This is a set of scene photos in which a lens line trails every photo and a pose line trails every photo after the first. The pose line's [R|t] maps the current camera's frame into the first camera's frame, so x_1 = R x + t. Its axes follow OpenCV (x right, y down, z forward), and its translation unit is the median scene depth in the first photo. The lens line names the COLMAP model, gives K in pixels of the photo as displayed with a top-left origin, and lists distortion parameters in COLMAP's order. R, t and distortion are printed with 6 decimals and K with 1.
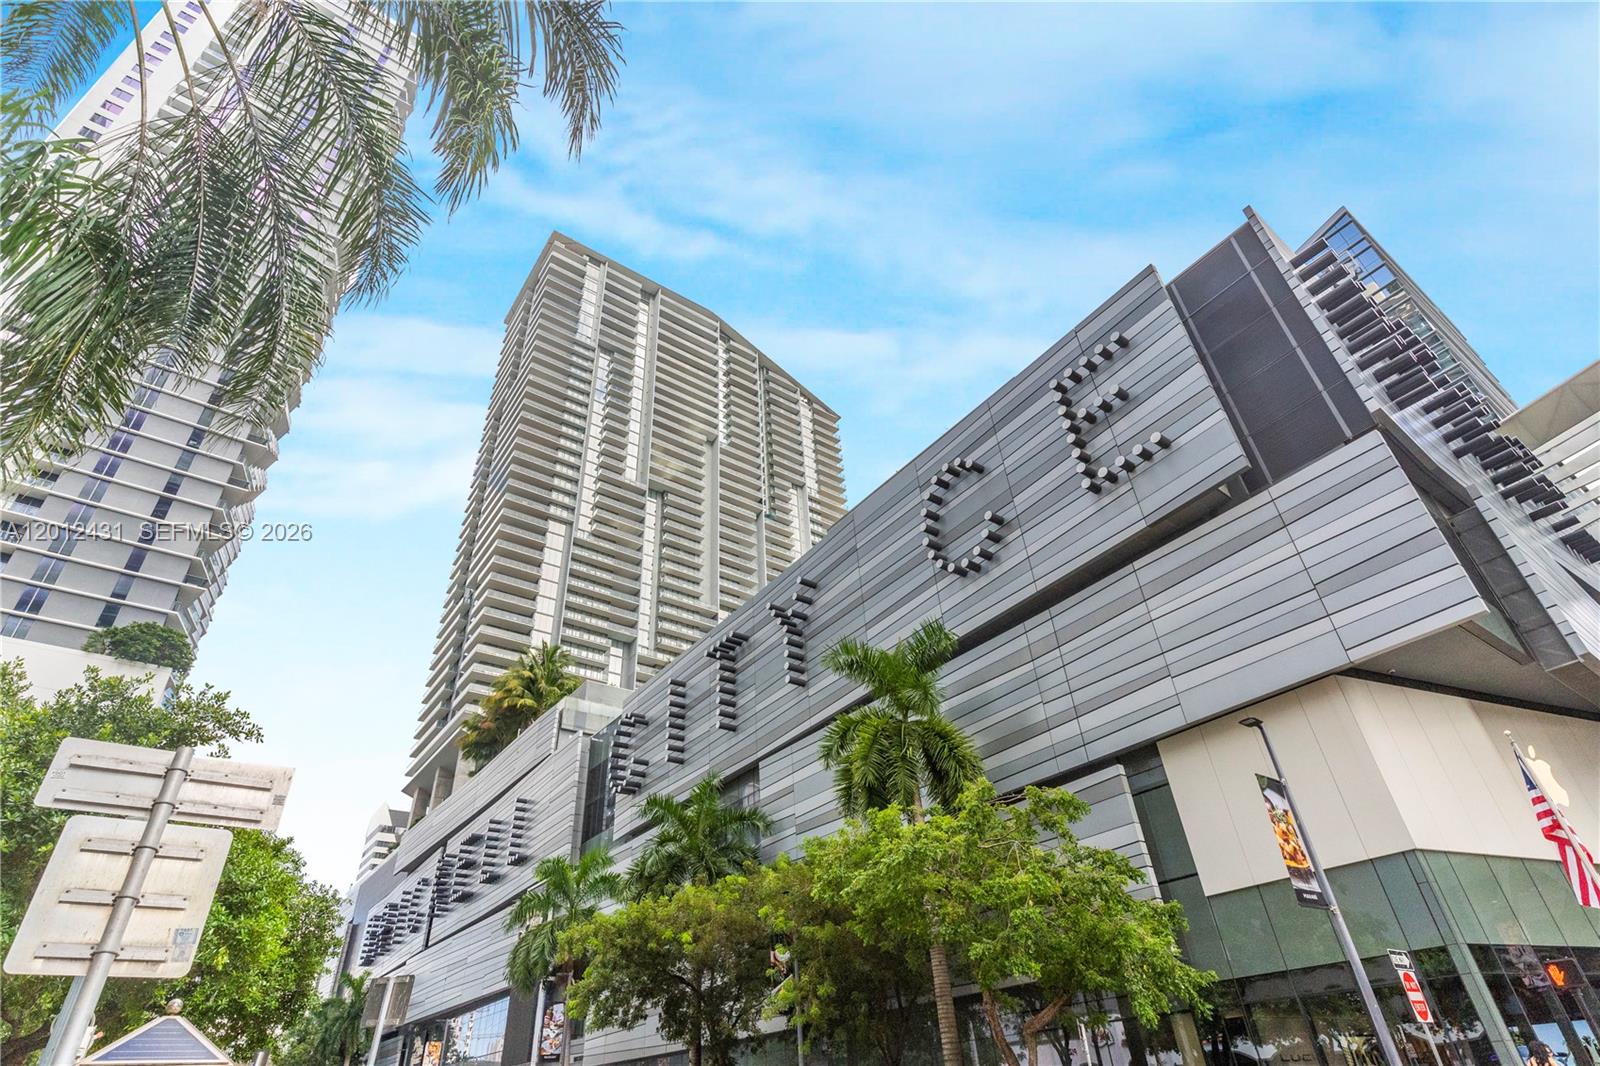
lens RADIAL K [[822.4, 0, 800.0], [0, 822.4, 533.0], [0, 0, 1]] dist [-0.000964, -0.000942]
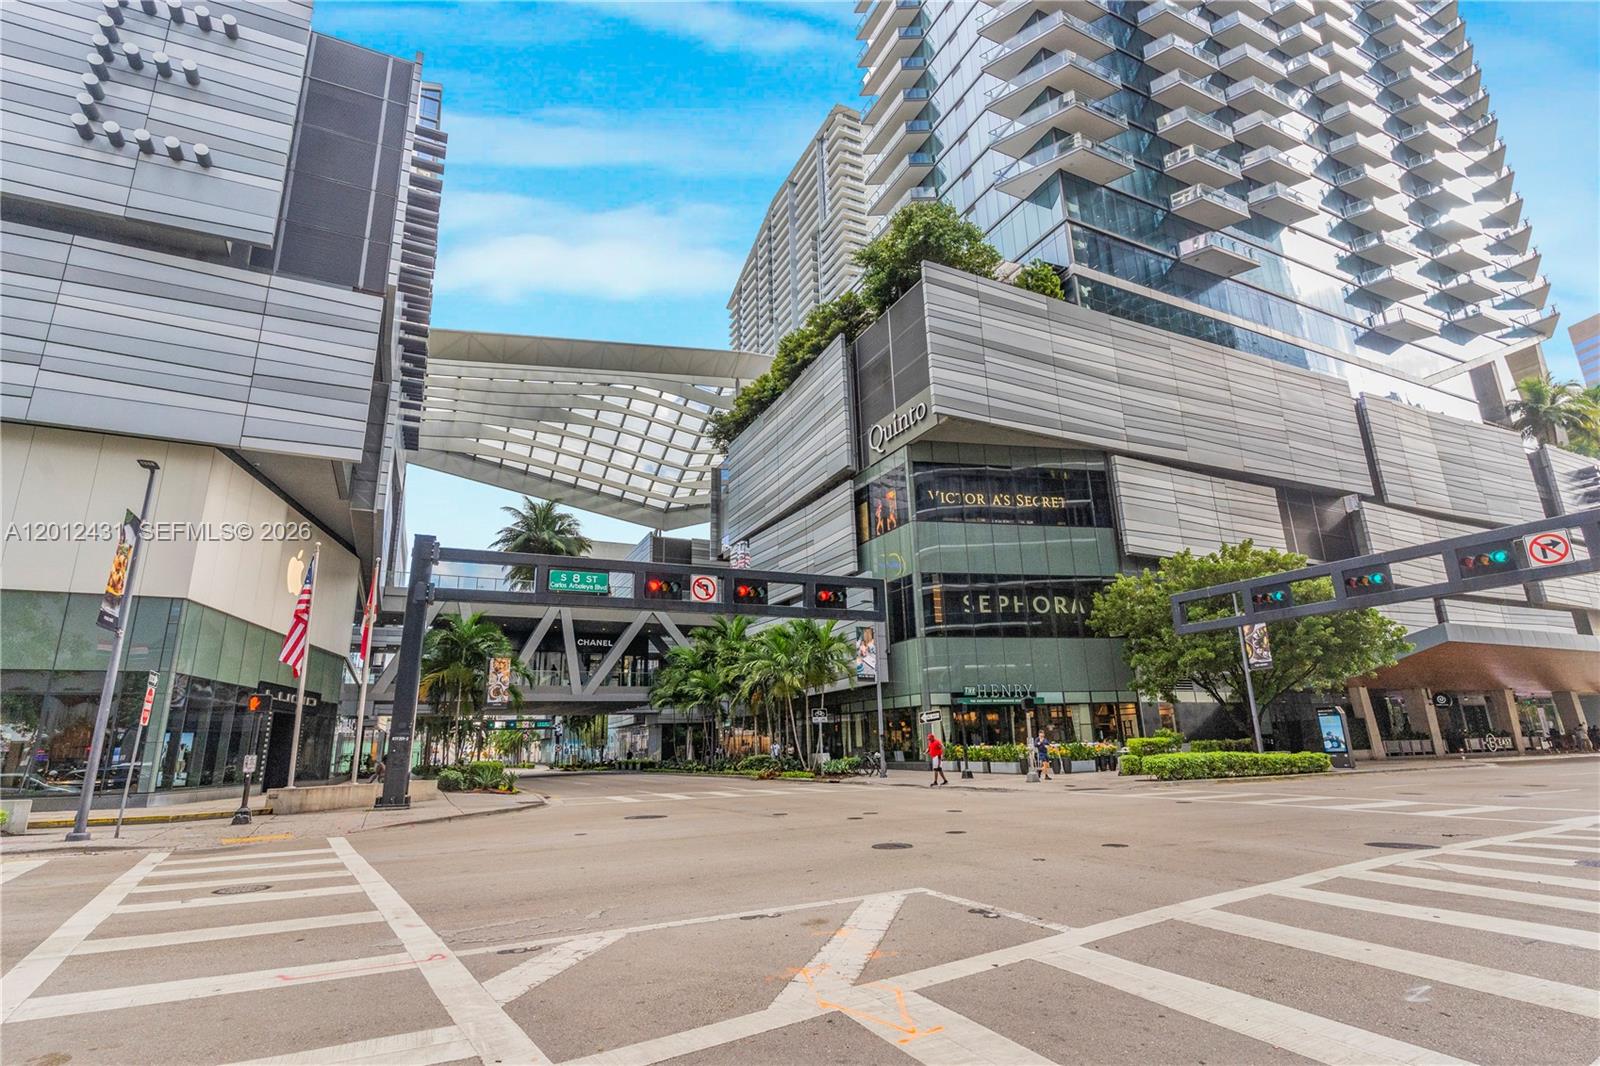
lens RADIAL K [[822.4, 0, 800.0], [0, 822.4, 533.0], [0, 0, 1]] dist [-0.000964, -0.000942]
pose [[0.149950, 0.293333, 0.944177, -0.212754], [-0.556122, 0.814606, -0.164757, 0.010638], [-0.817462, -0.500372, 0.285279, -0.007899]]
